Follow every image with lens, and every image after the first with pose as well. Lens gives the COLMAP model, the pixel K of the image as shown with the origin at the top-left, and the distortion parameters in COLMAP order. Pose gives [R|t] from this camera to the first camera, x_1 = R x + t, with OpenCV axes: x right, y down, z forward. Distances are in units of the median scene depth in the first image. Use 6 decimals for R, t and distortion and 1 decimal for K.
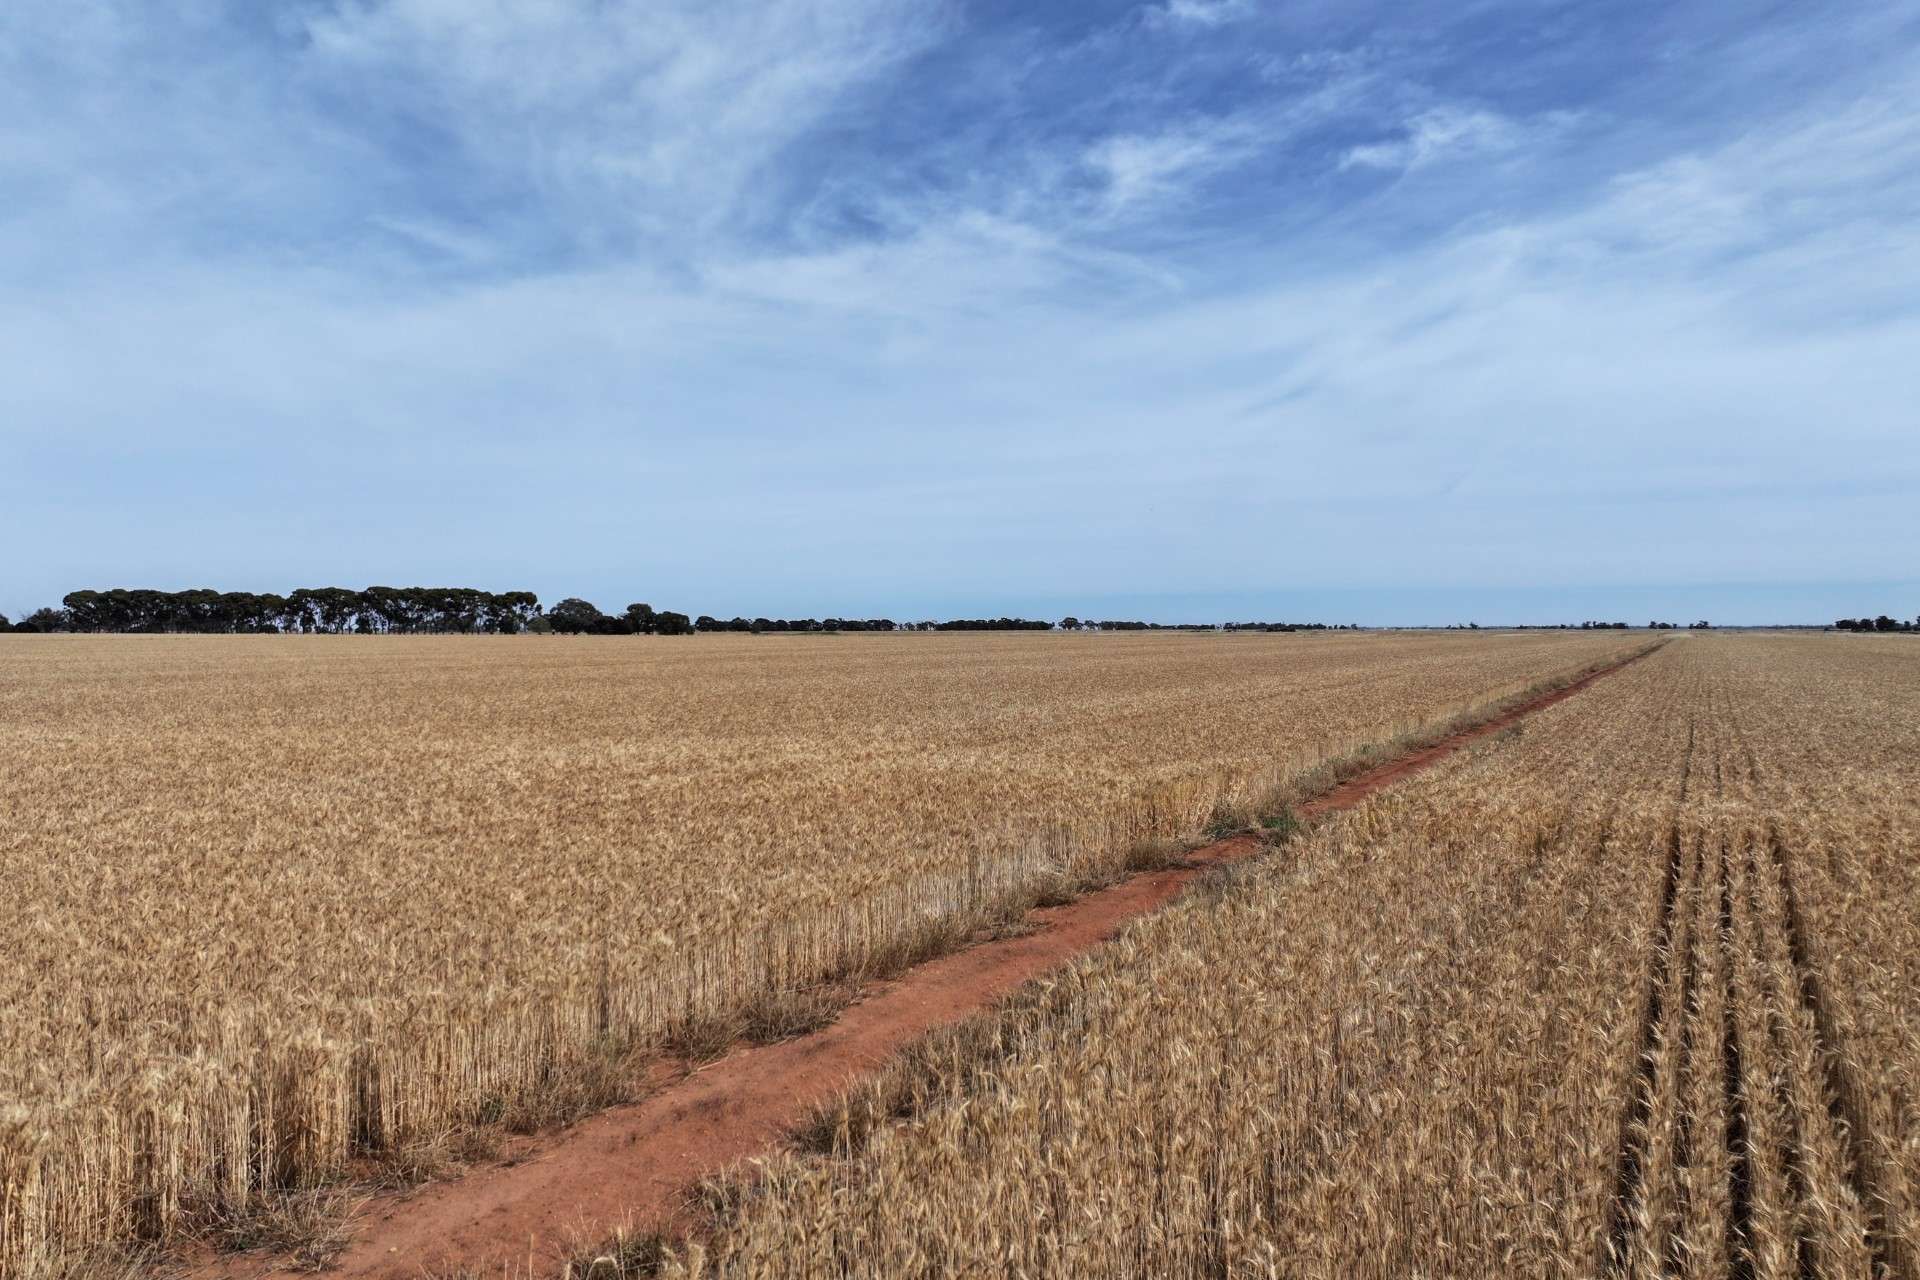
lens RADIAL K [[1332.0, 0, 960.0], [0, 1332.0, 640.0], [0, 0, 1]] dist [0.002802, 0.009473]
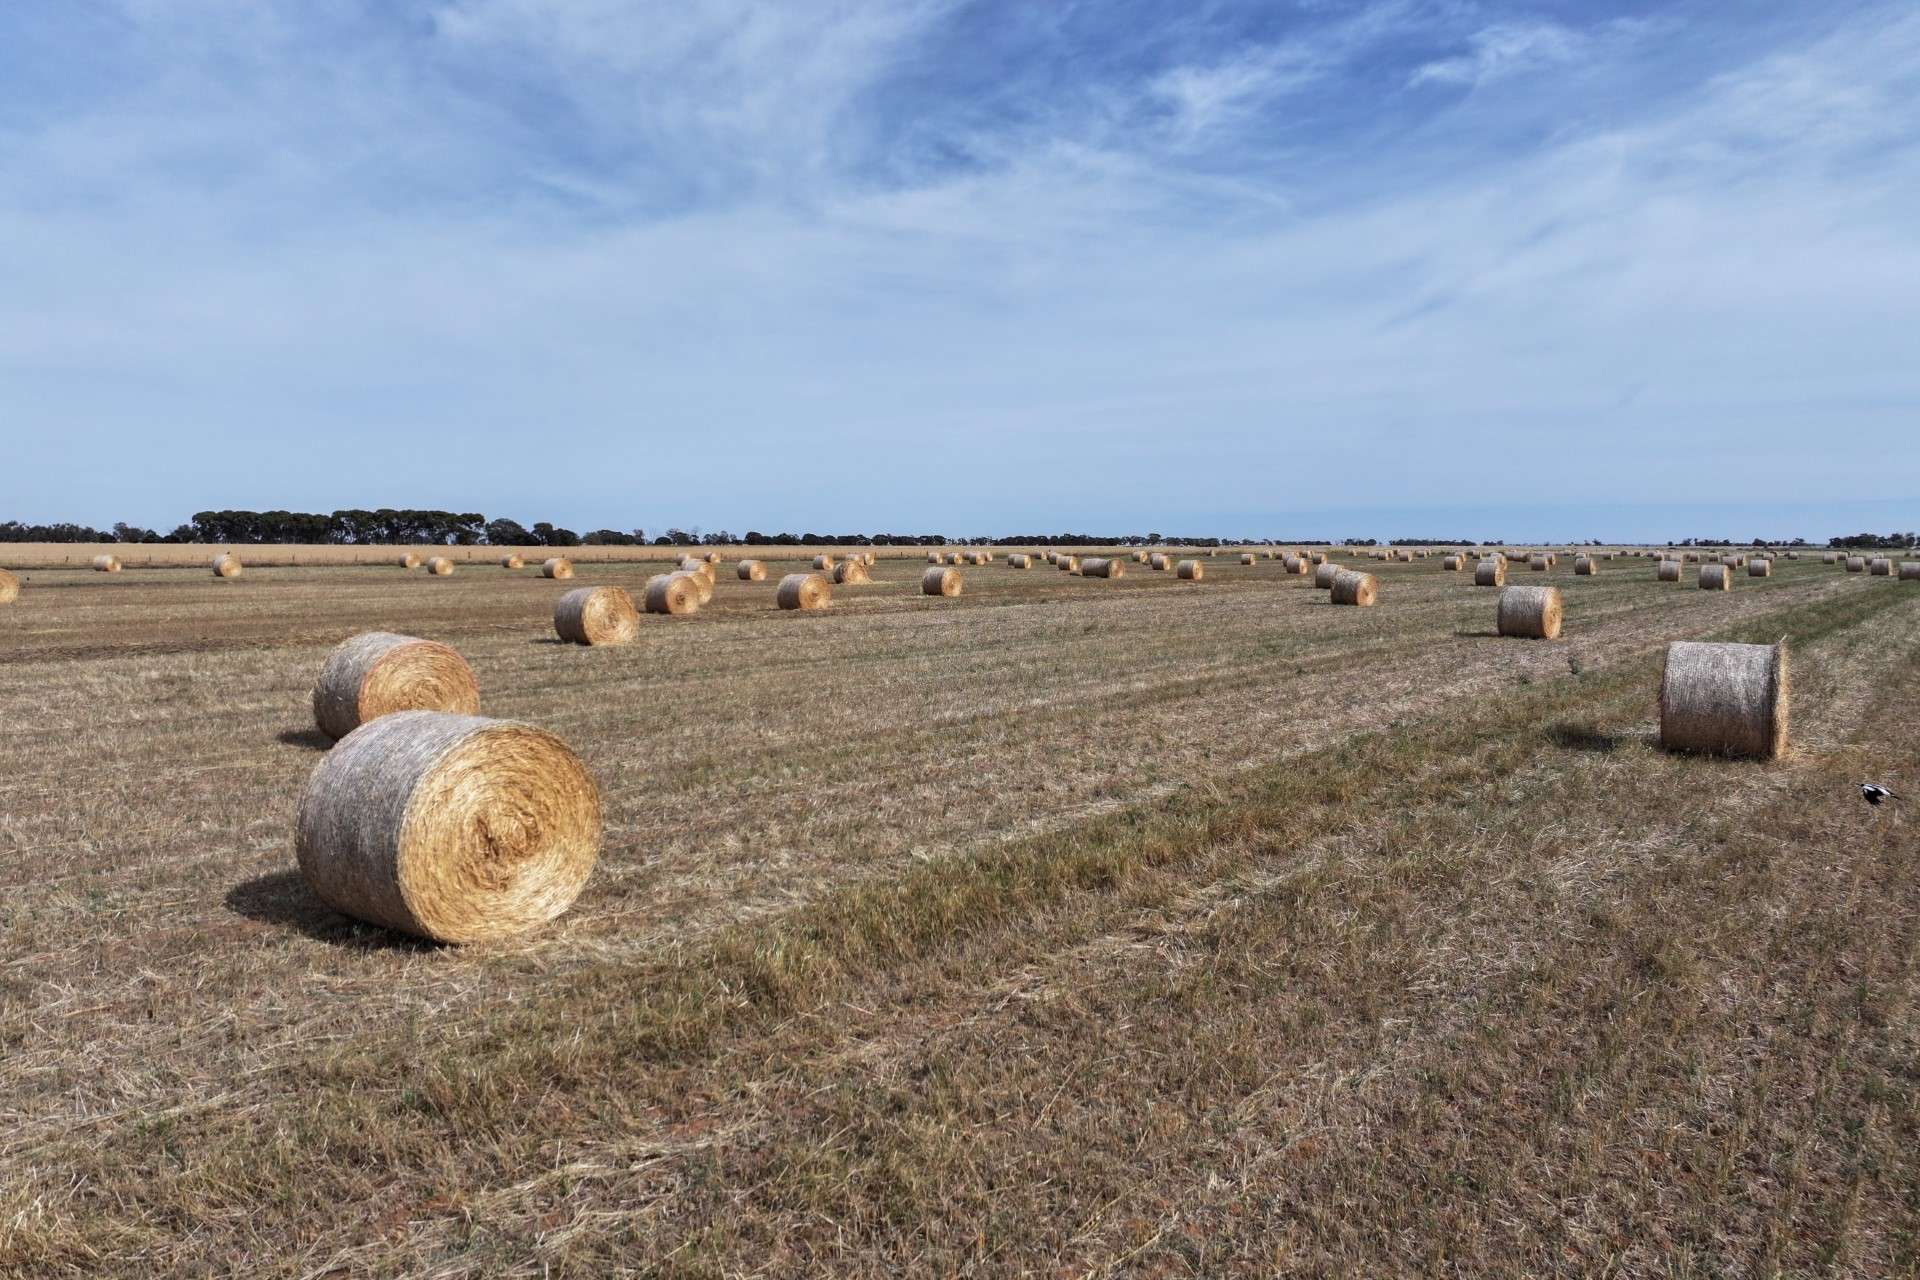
lens RADIAL K [[1332.0, 0, 960.0], [0, 1332.0, 640.0], [0, 0, 1]] dist [0.002802, 0.009473]
pose [[0.987885, 0.013501, -0.154600, 0.114488], [-0.003679, 0.997966, 0.063640, 0.000958], [0.155145, -0.062300, 0.985925, -0.073514]]
